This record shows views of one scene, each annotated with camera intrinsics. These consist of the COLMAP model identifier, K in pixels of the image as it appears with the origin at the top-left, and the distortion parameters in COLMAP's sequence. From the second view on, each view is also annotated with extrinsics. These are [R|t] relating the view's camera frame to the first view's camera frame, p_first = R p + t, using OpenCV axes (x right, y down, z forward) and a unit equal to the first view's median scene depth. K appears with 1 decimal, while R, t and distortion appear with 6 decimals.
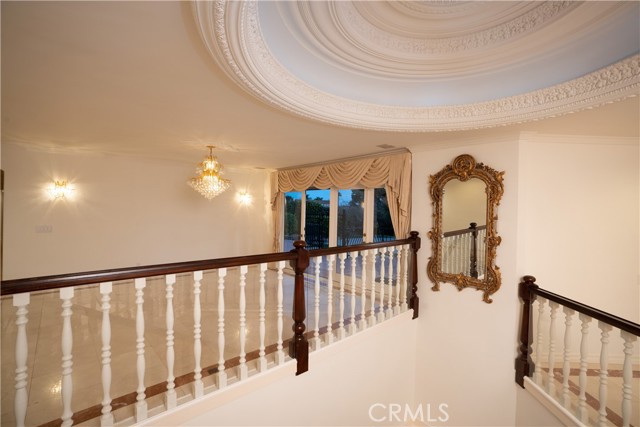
lens RADIAL K [[300.4, 0, 320.0], [0, 300.4, 213.5], [0, 0, 1]] dist [-0.047093, -0.000167]
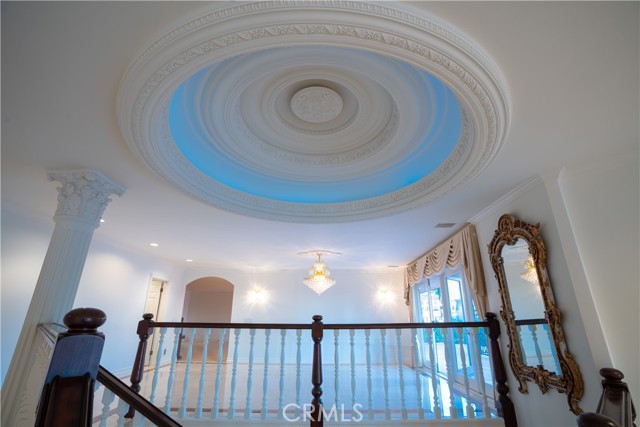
lens RADIAL K [[300.4, 0, 320.0], [0, 300.4, 213.5], [0, 0, 1]] dist [-0.047093, -0.000167]
pose [[0.700138, -0.252966, -0.667693, 0.617532], [-0.002874, 0.934129, -0.356924, 0.096279], [0.714002, 0.251815, 0.653292, 0.046274]]
